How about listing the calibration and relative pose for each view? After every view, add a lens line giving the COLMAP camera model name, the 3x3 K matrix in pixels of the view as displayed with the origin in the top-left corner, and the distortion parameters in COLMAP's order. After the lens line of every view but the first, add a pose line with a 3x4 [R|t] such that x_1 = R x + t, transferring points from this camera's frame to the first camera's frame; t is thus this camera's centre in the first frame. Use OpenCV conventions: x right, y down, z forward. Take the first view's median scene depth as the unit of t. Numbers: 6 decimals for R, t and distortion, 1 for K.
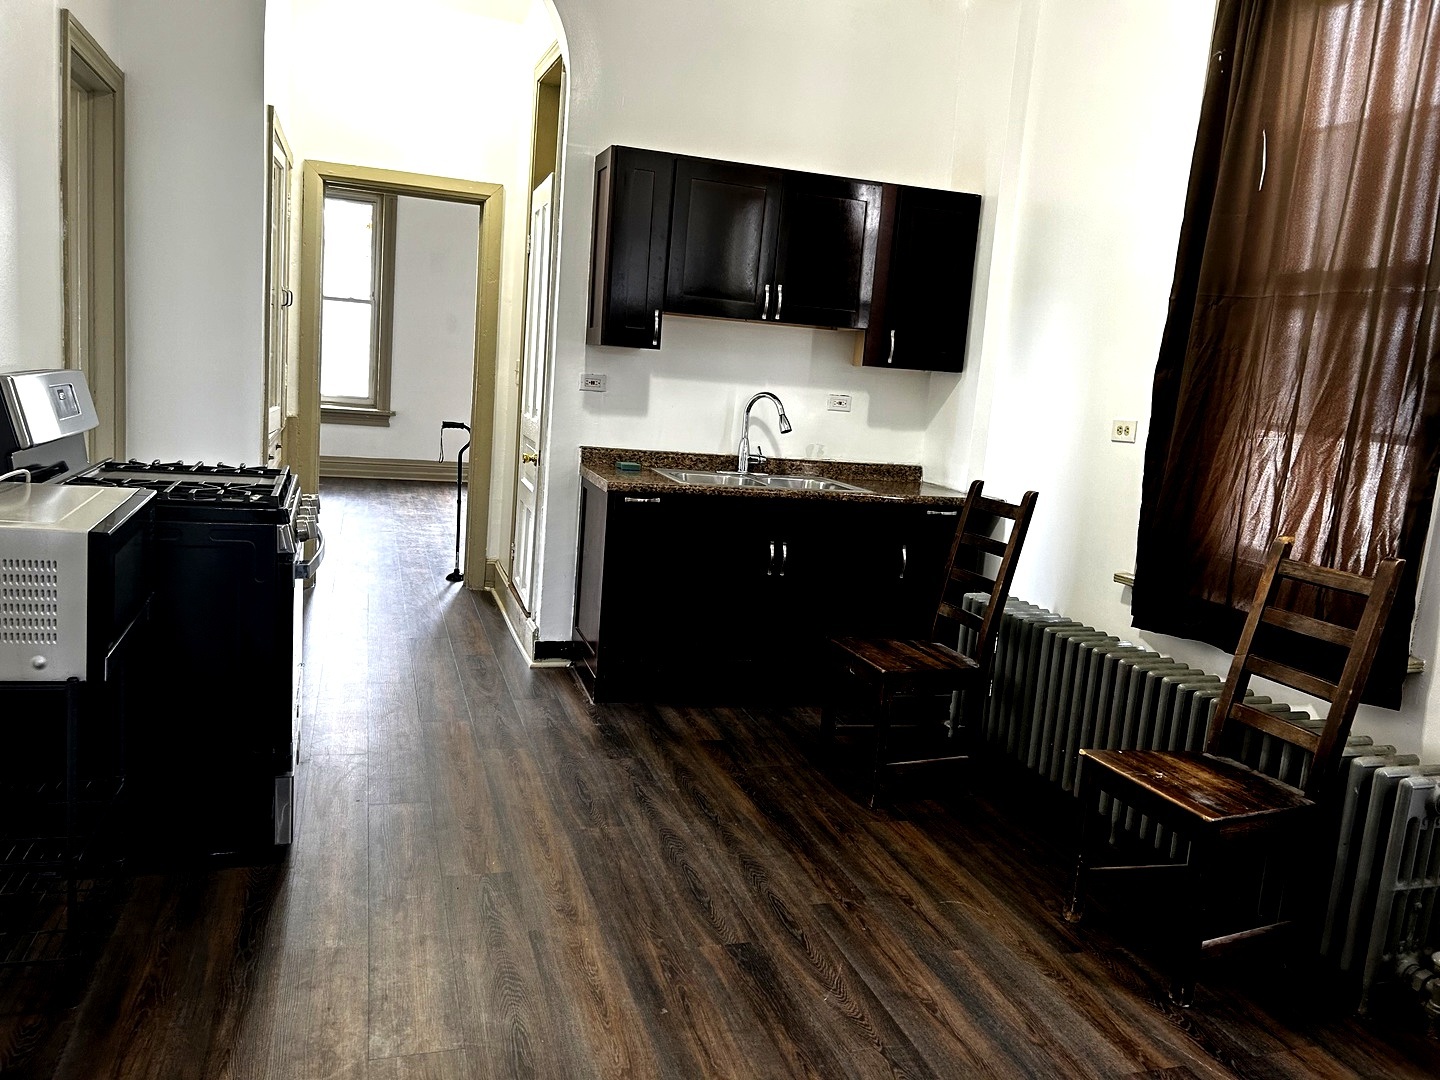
lens RADIAL K [[1092.9, 0, 716.9], [0, 1092.9, 533.0], [0, 0, 1]] dist [0.045355, -0.033302]
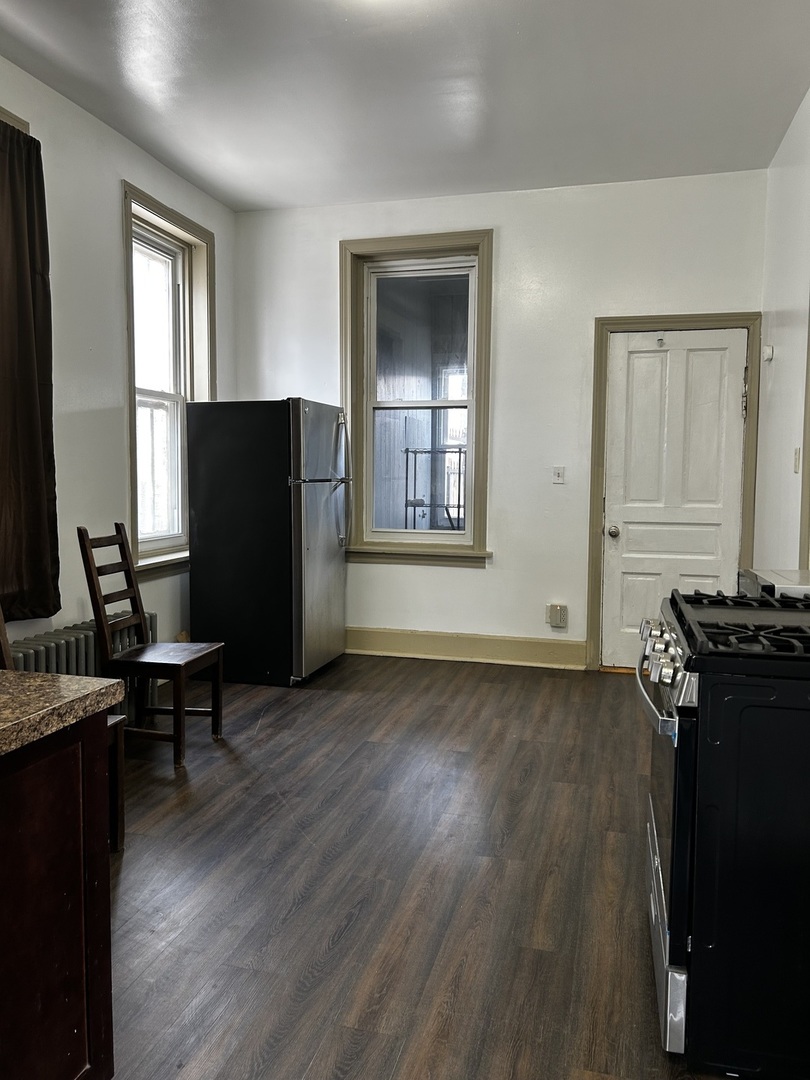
lens RADIAL K [[819.7, 0, 404.4], [0, 819.7, 540.4], [0, 0, 1]] dist [0.045355, -0.033302]
pose [[-0.840318, -0.134427, 0.525161, -0.354603], [0.004097, 0.967163, 0.254124, -0.182277], [-0.542078, 0.215697, -0.812174, 1.080319]]
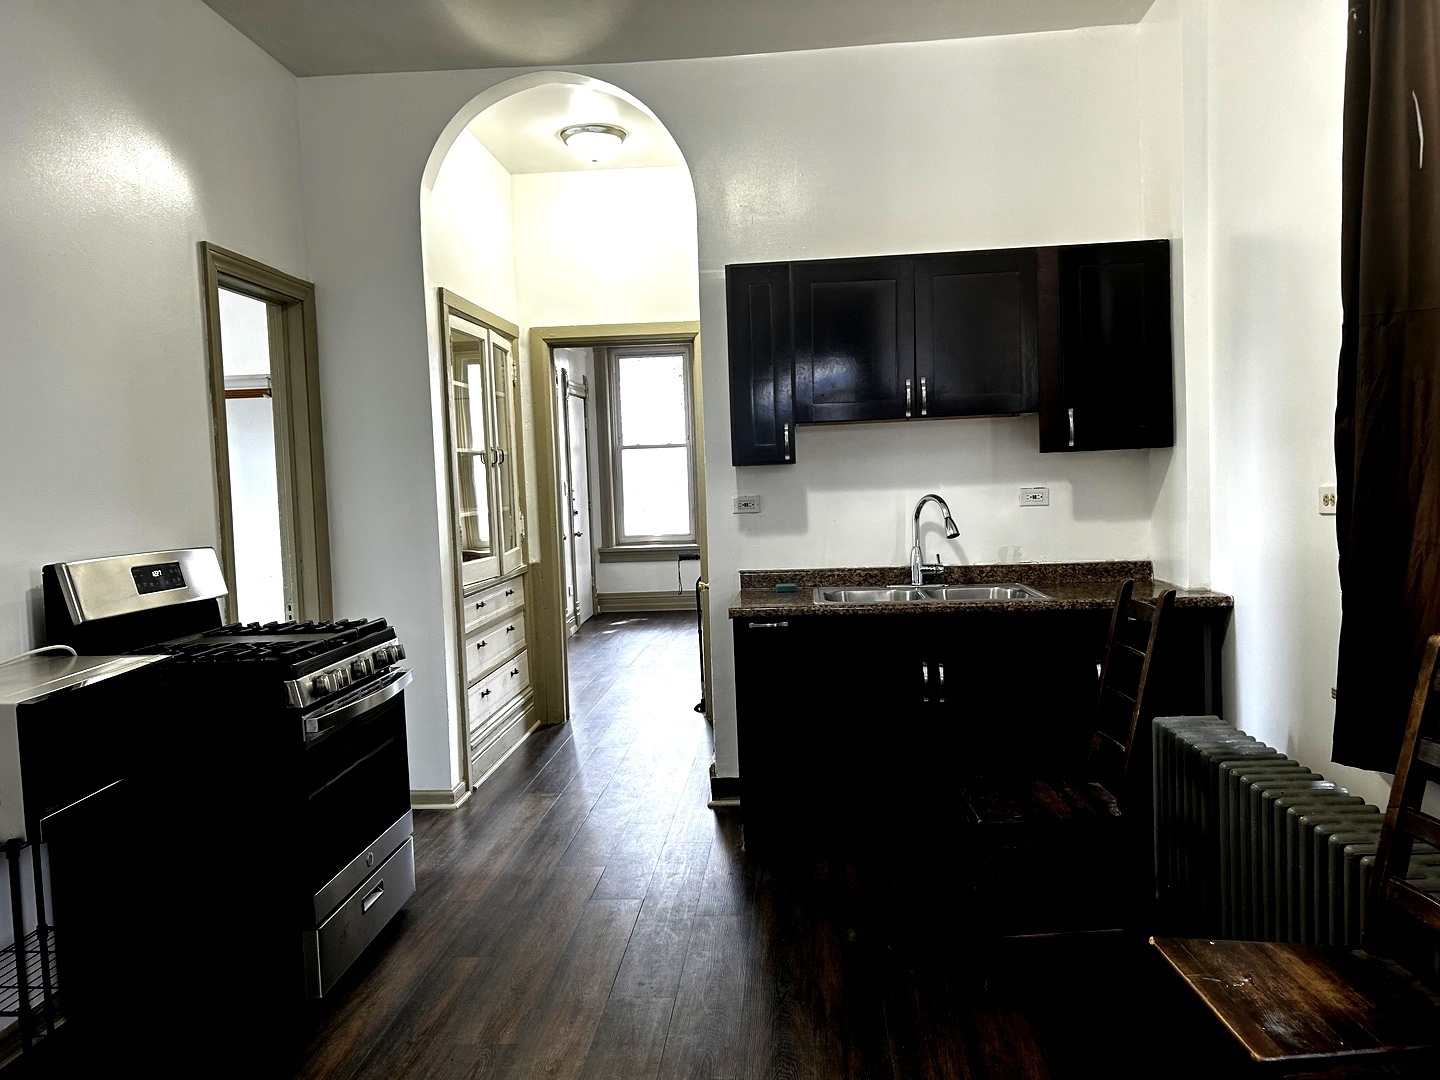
lens RADIAL K [[1092.9, 0, 715.2], [0, 1092.9, 540.1], [0, 0, 1]] dist [0.045355, -0.033302]
pose [[0.922682, -0.089037, -0.375140, 0.218293], [0.051577, 0.992729, -0.108761, -0.002776], [0.382096, 0.081003, 0.920566, 0.105092]]
